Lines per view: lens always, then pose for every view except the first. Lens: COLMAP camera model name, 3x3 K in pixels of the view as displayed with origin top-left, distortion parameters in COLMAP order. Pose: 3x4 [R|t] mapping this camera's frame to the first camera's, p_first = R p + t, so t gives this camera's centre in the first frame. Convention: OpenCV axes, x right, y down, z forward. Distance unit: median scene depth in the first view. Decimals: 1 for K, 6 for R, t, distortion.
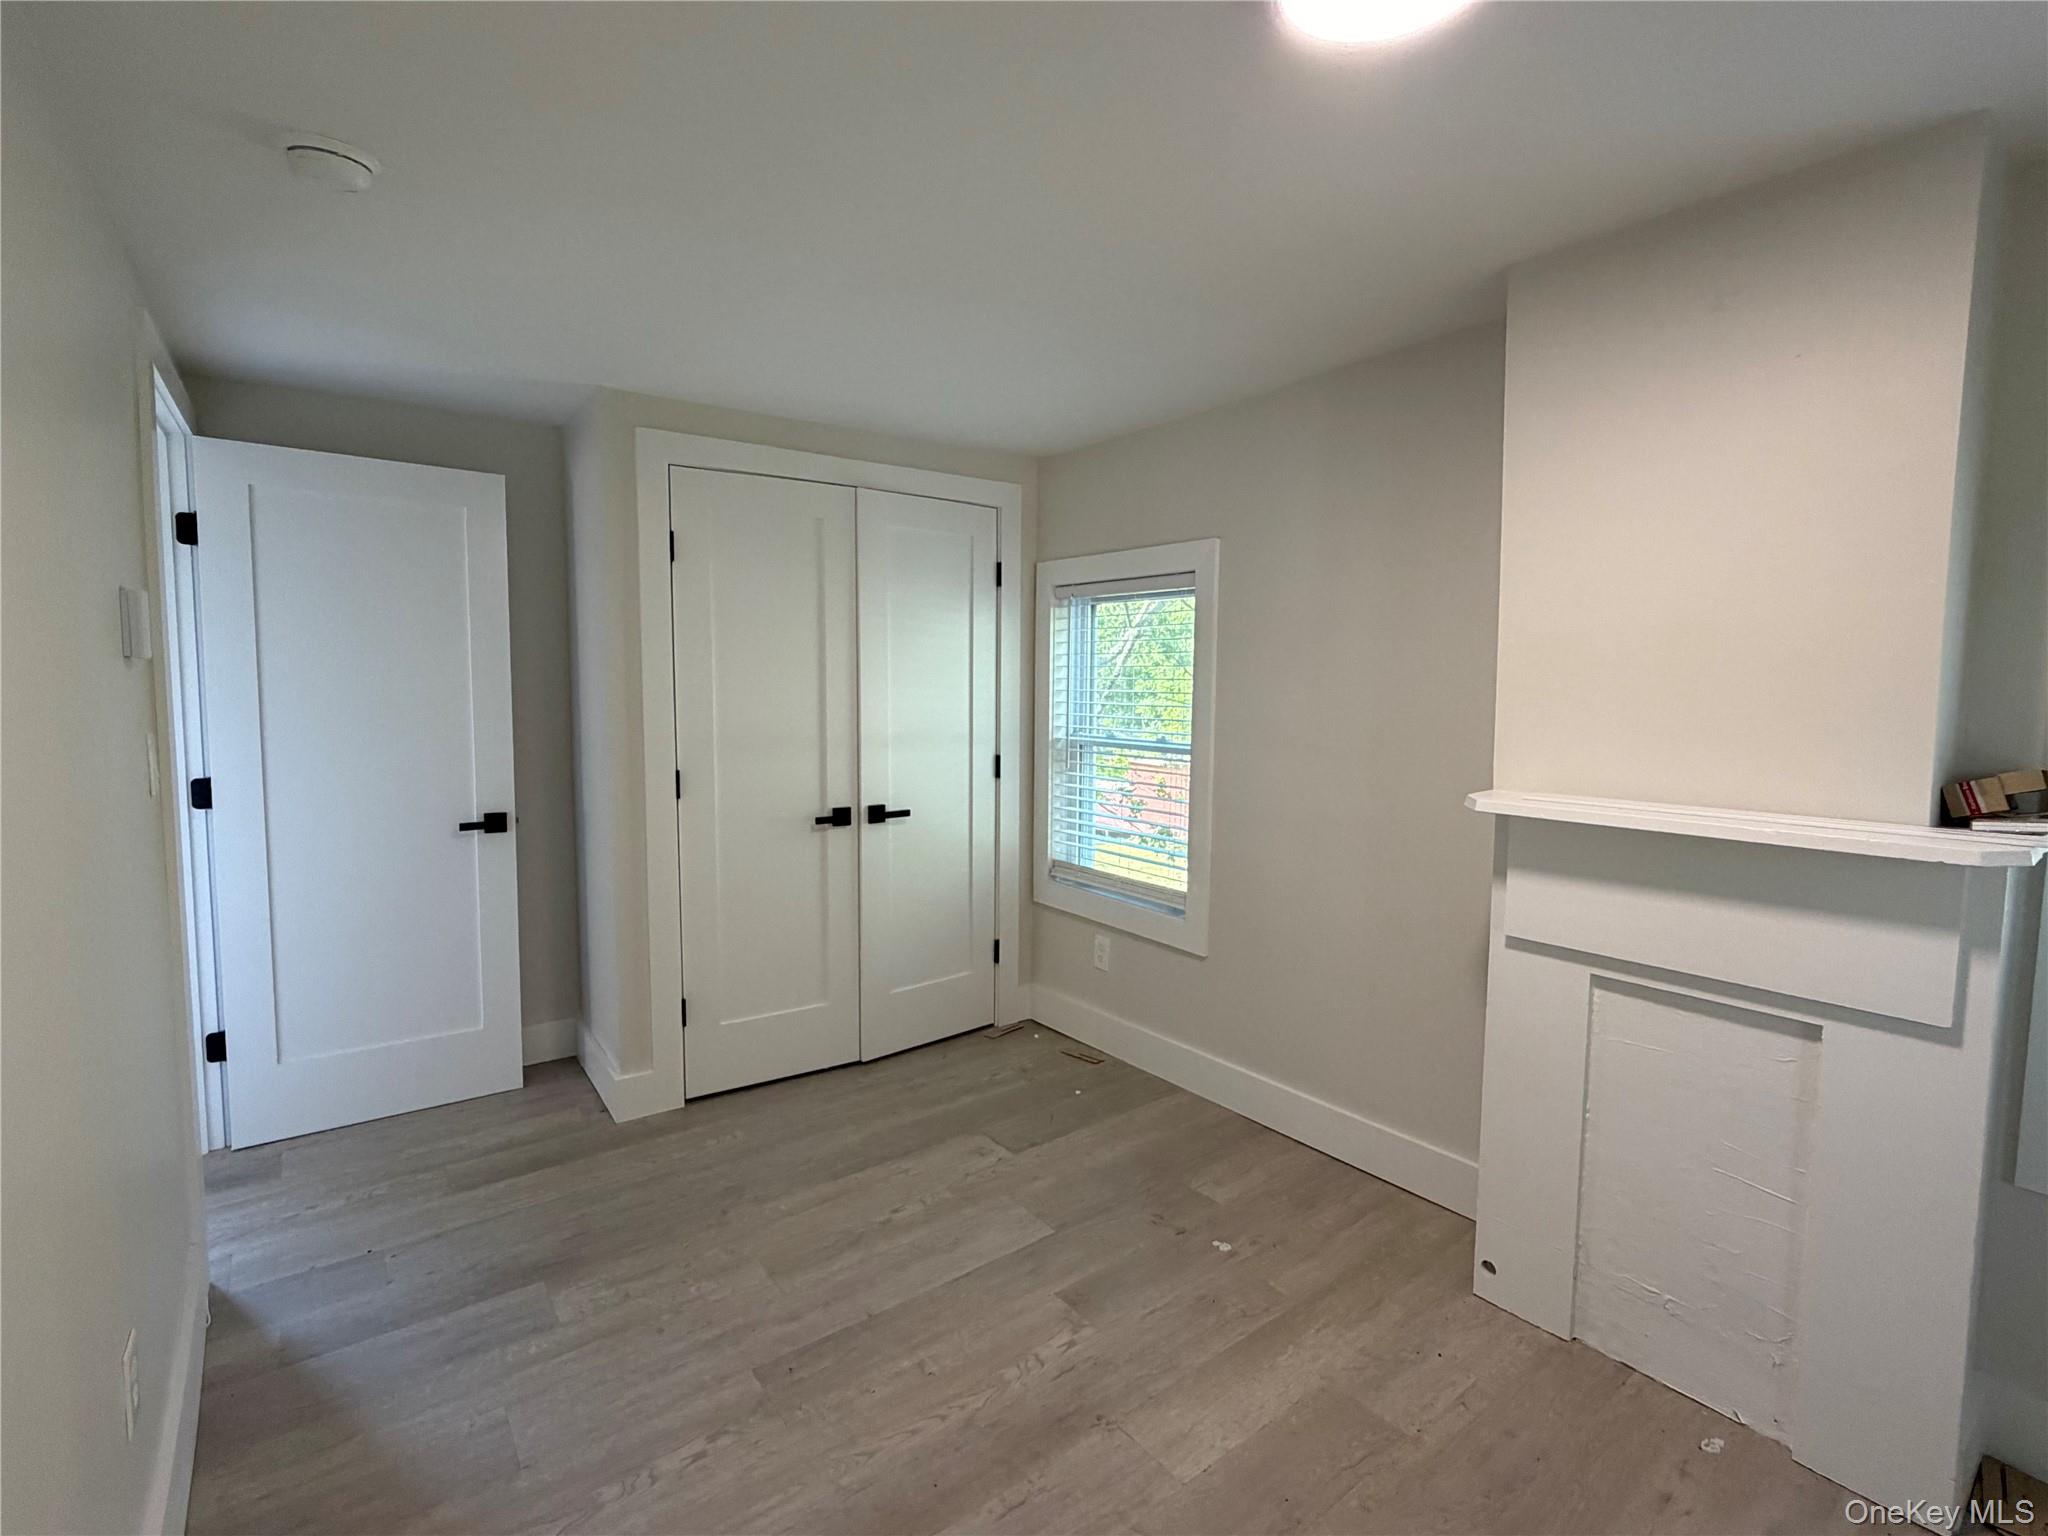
lens RADIAL K [[920.2, 0, 1025.8], [0, 920.2, 737.4], [0, 0, 1]] dist [0.000864, 0.000602]
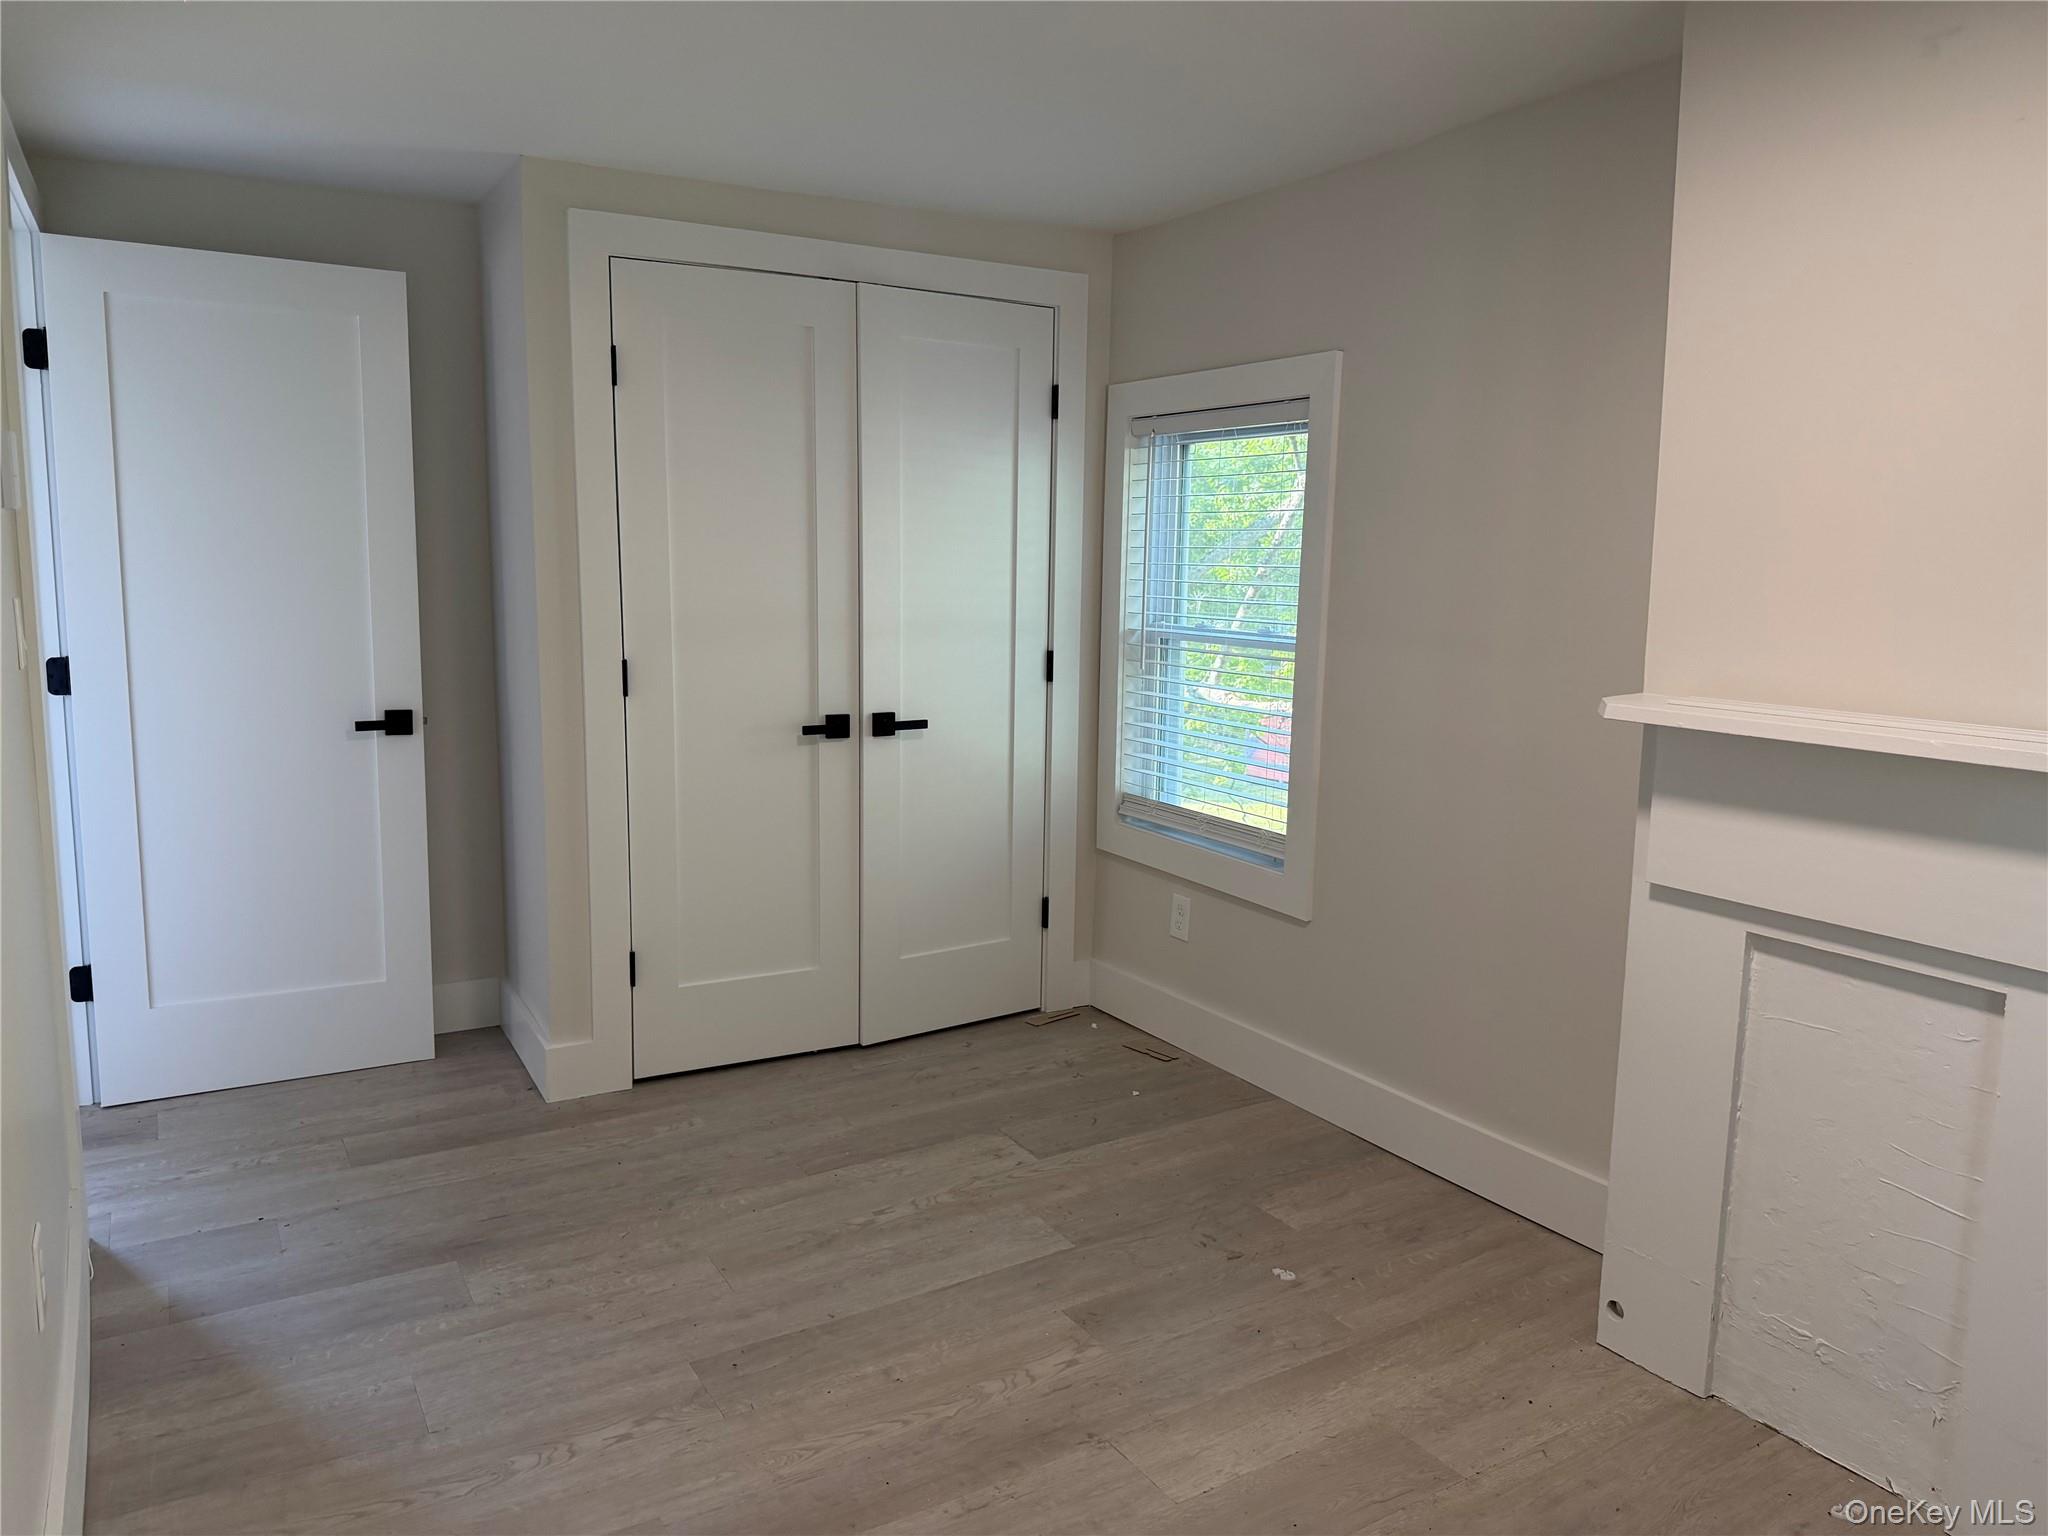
lens RADIAL K [[1365.9, 0, 1019.7], [0, 1365.9, 711.8], [0, 0, 1]] dist [0.062803, -0.081205]
pose [[0.994477, 0.020539, -0.102928, 0.096029], [-0.014981, 0.998402, 0.054484, 0.014875], [0.103883, -0.052641, 0.993195, -0.153752]]
